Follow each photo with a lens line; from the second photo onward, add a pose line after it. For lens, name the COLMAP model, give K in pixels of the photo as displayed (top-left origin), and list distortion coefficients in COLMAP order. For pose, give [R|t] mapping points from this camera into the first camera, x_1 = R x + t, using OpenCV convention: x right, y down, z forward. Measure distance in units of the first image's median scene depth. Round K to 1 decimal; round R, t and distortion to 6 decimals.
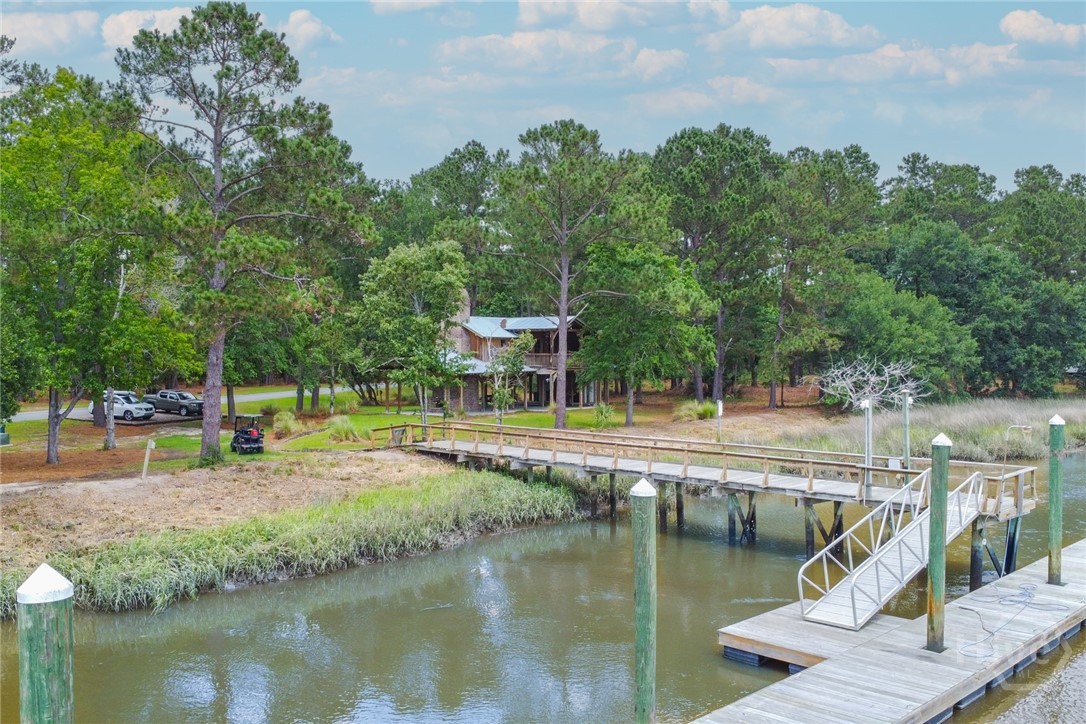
lens RADIAL K [[931.8, 0, 543.0], [0, 931.8, 362.0], [0, 0, 1]] dist [-0.028892, -0.009004]
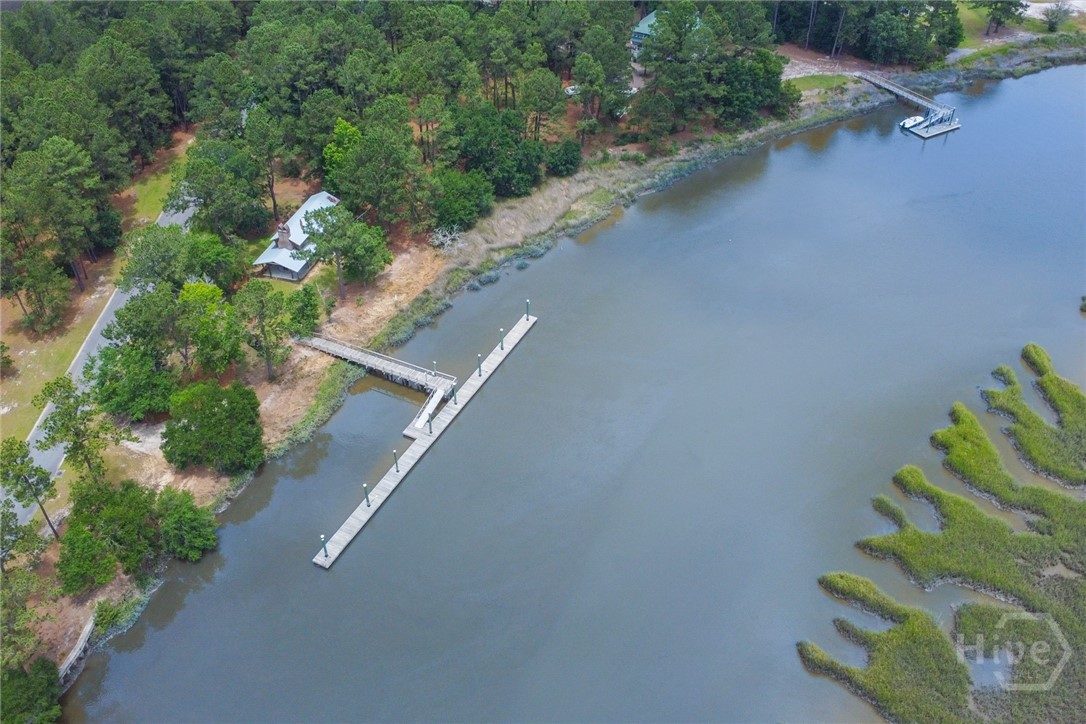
lens RADIAL K [[931.8, 0, 543.0], [0, 931.8, 362.0], [0, 0, 1]] dist [-0.028892, -0.009004]
pose [[0.945015, -0.212096, 0.248922, -0.249441], [0.005665, 0.771668, 0.636001, -2.565507], [-0.326978, -0.599620, 0.730439, -2.329528]]
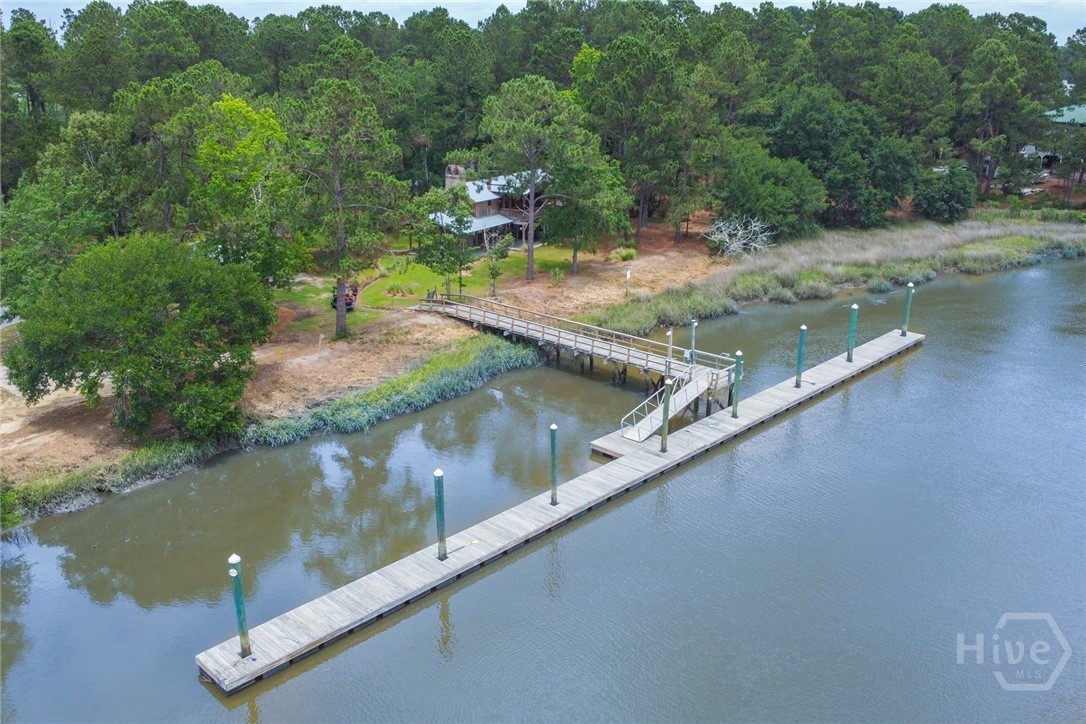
lens RADIAL K [[931.8, 0, 543.0], [0, 931.8, 362.0], [0, 0, 1]] dist [-0.028892, -0.009004]
pose [[0.999477, -0.010756, 0.030504, -0.014431], [0.000959, 0.952523, 0.304465, -0.422002], [-0.032330, -0.304277, 0.952035, -0.835204]]
